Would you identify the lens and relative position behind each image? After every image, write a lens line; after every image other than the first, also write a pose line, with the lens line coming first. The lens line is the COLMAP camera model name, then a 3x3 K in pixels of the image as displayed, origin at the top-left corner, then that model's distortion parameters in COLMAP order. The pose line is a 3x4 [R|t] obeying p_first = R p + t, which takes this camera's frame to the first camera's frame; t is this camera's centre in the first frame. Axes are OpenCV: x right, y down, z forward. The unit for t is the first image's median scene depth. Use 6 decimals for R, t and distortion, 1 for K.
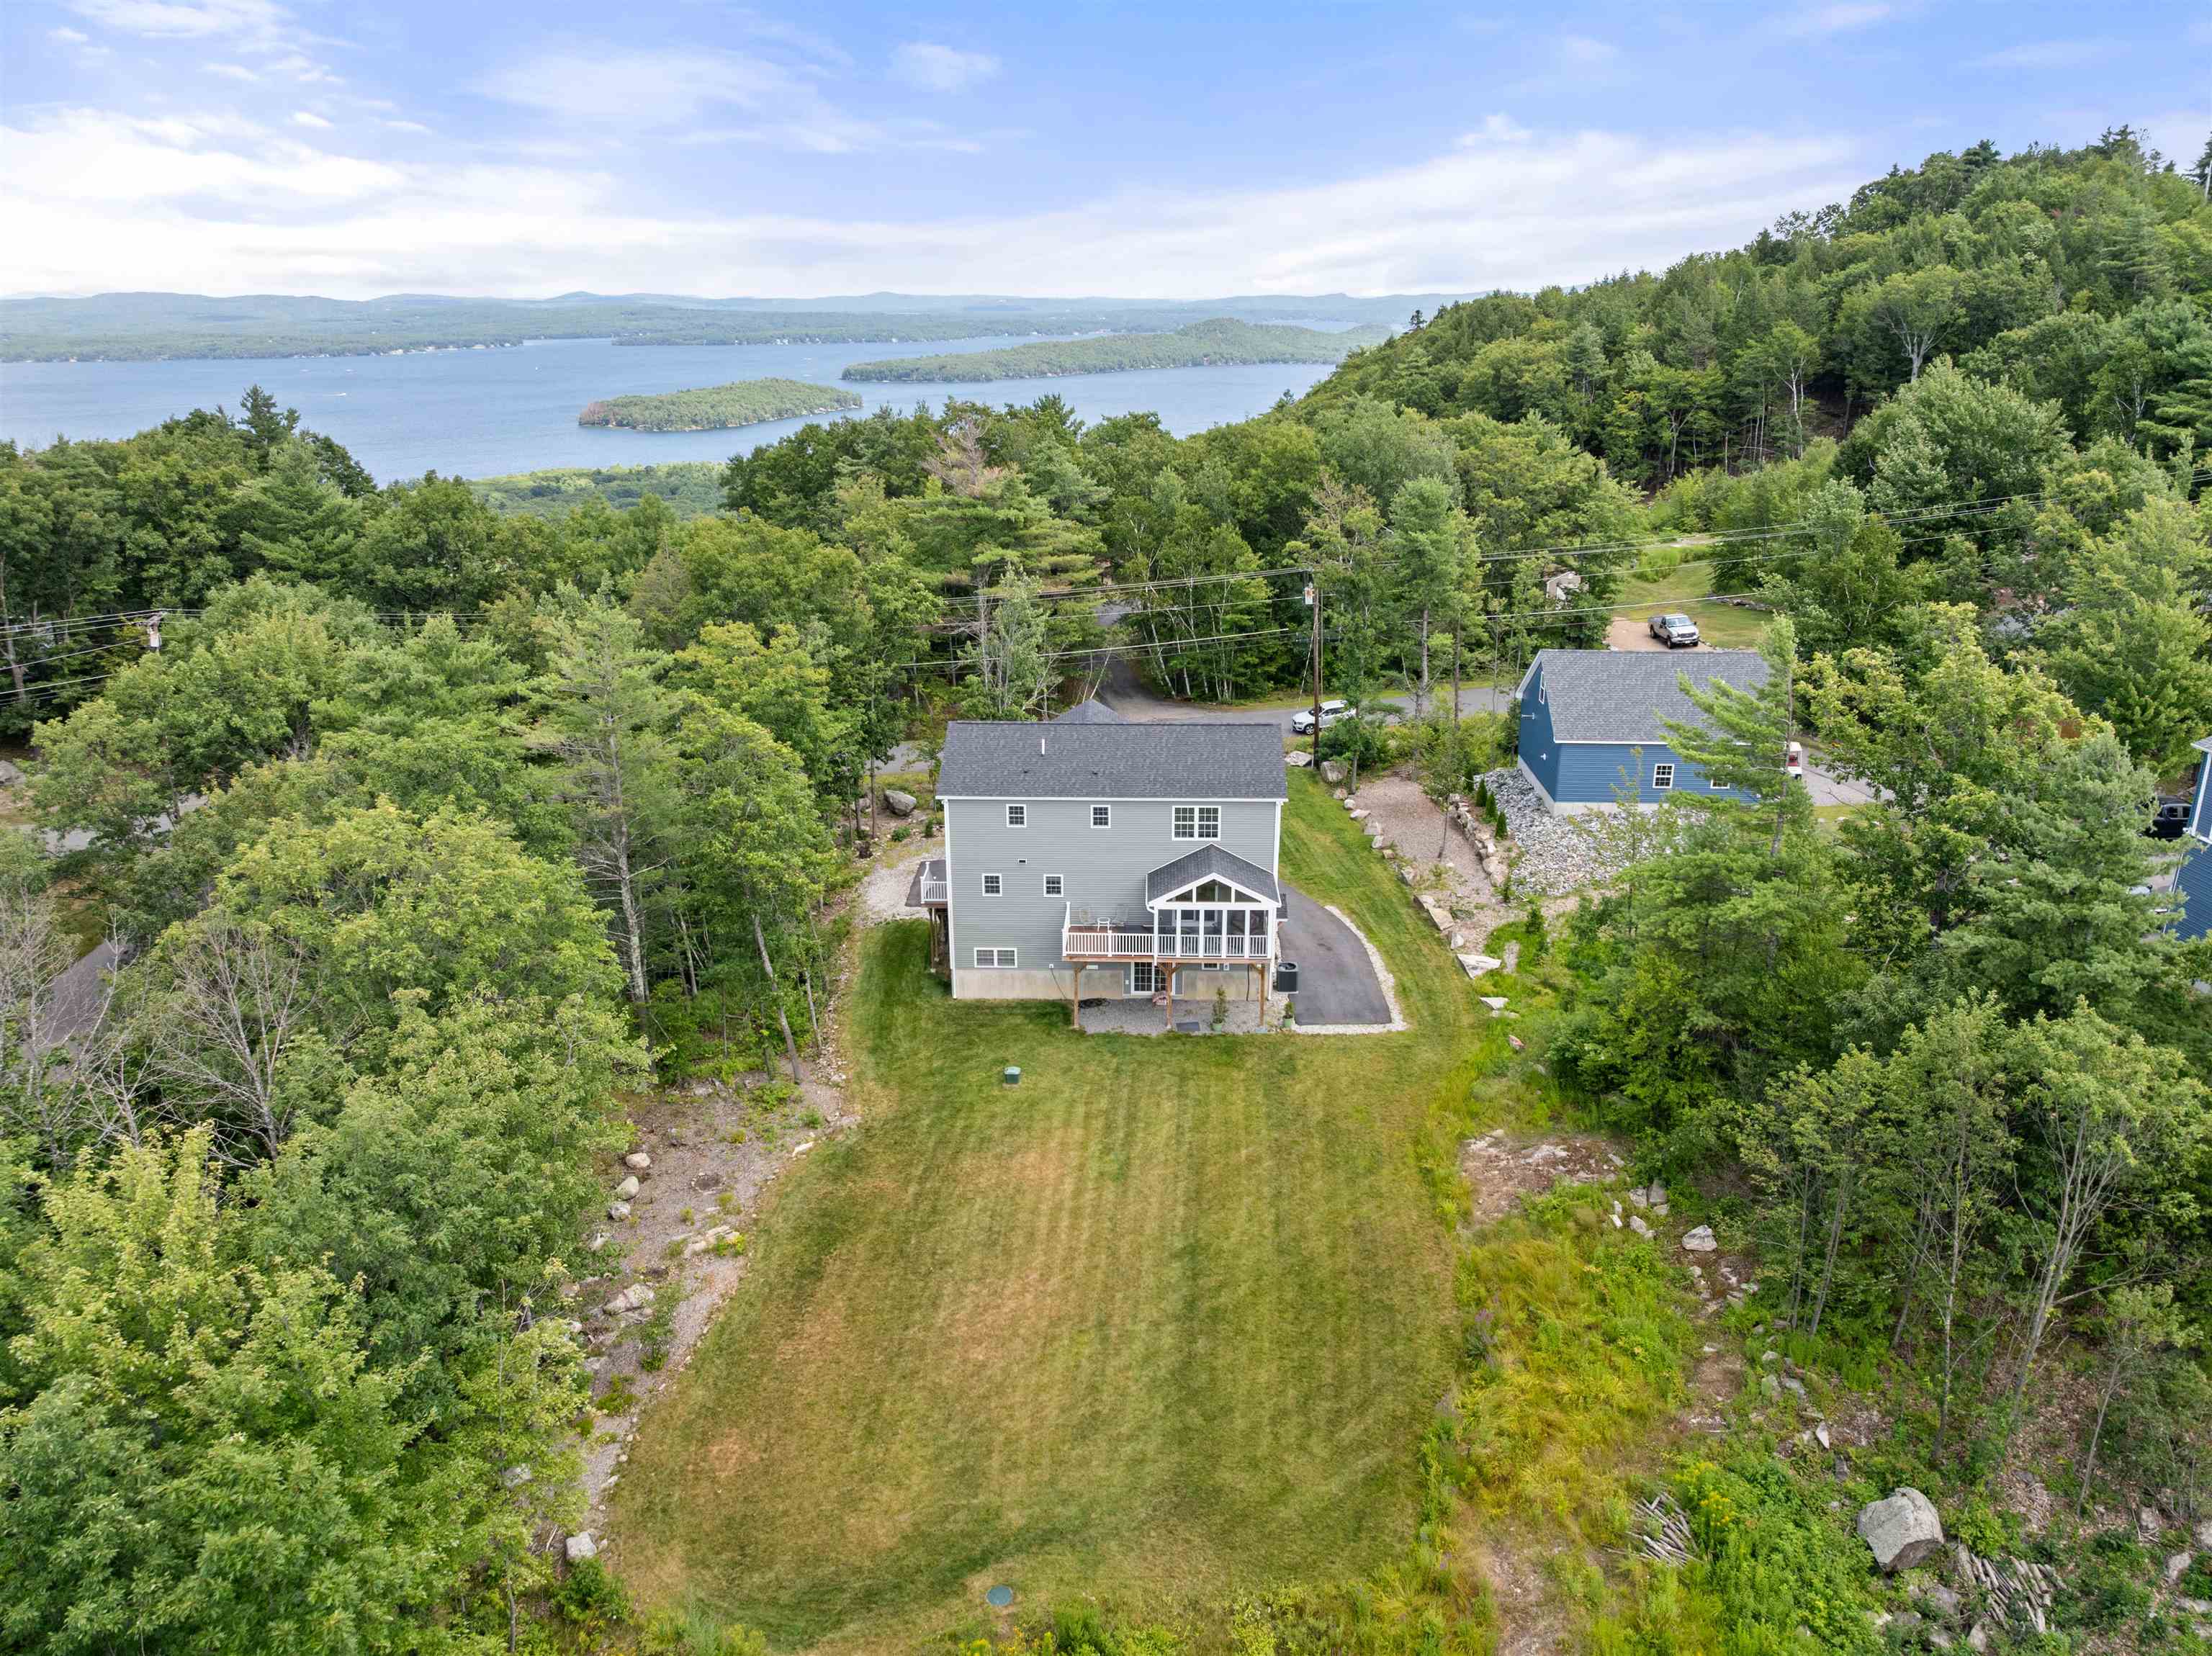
lens RADIAL K [[1542.0, 0, 1106.0], [0, 1542.0, 828.0], [0, 0, 1]] dist [-0.023319, -0.051979]
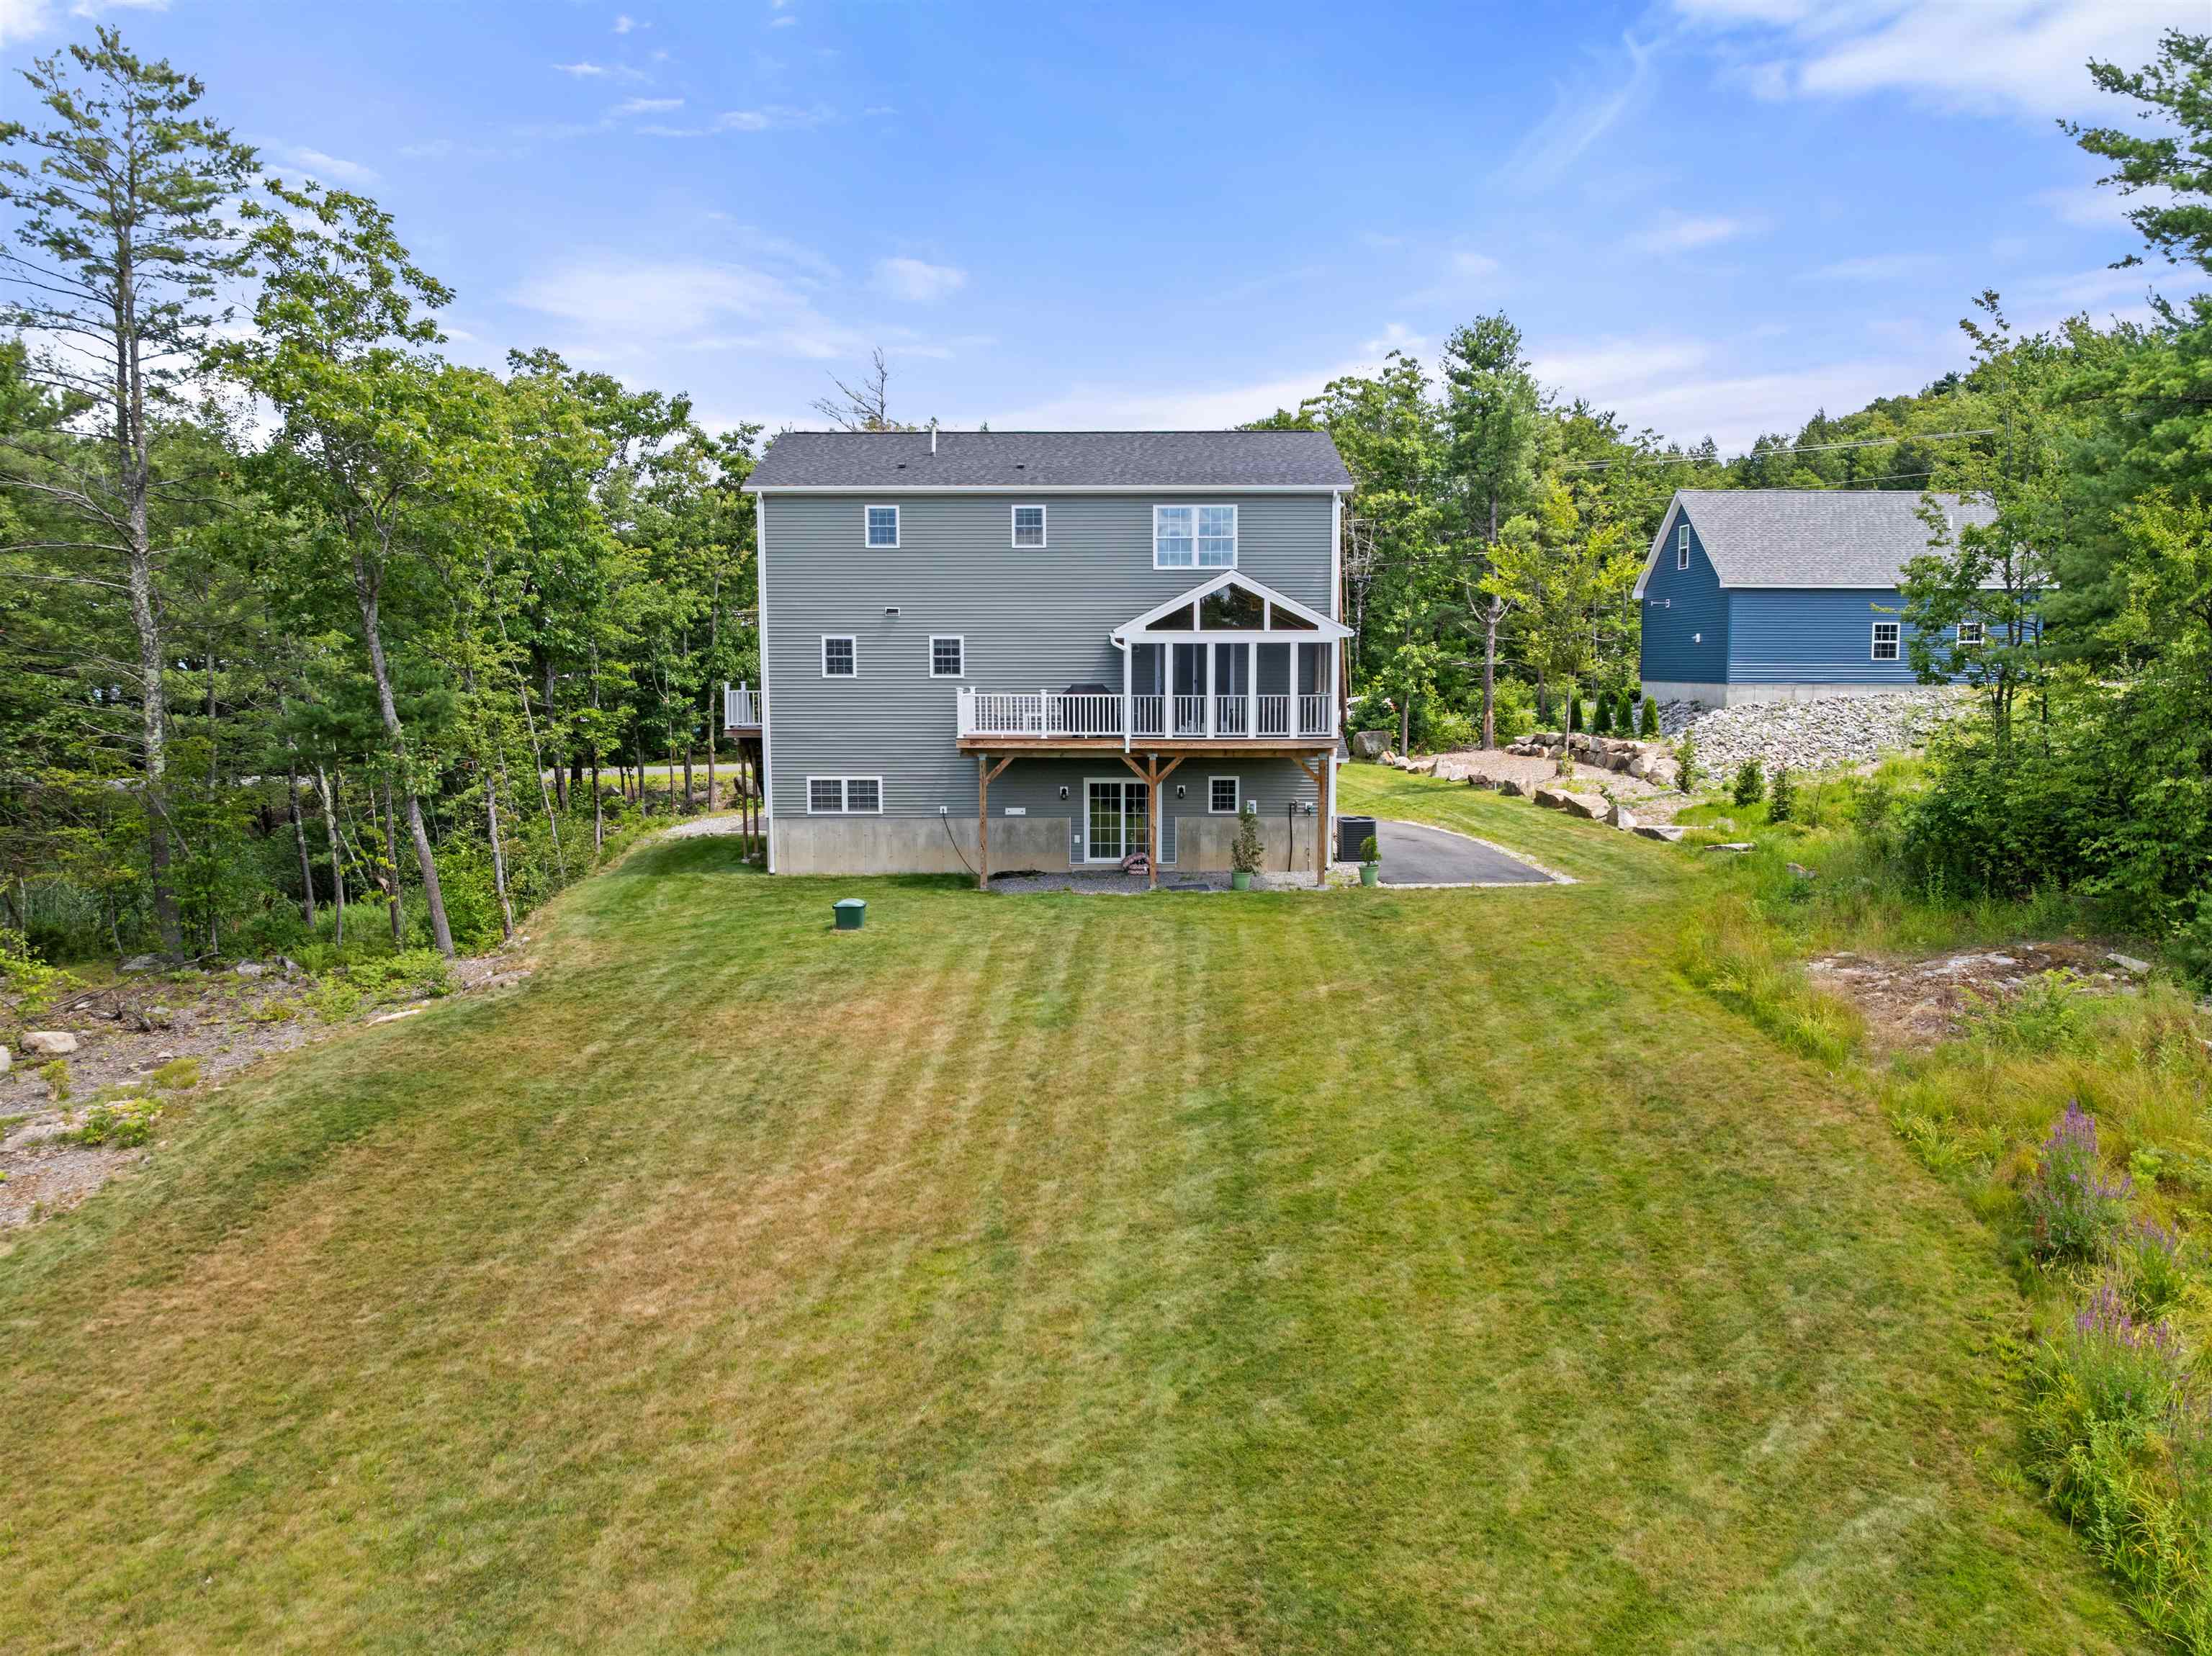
lens RADIAL K [[1542.0, 0, 1106.0], [0, 1542.0, 828.0], [0, 0, 1]] dist [-0.023319, -0.051979]
pose [[0.999680, -0.003405, 0.025075, 0.013563], [0.009151, 0.972492, -0.232755, 0.304710], [-0.023592, 0.232910, 0.972212, 0.600609]]
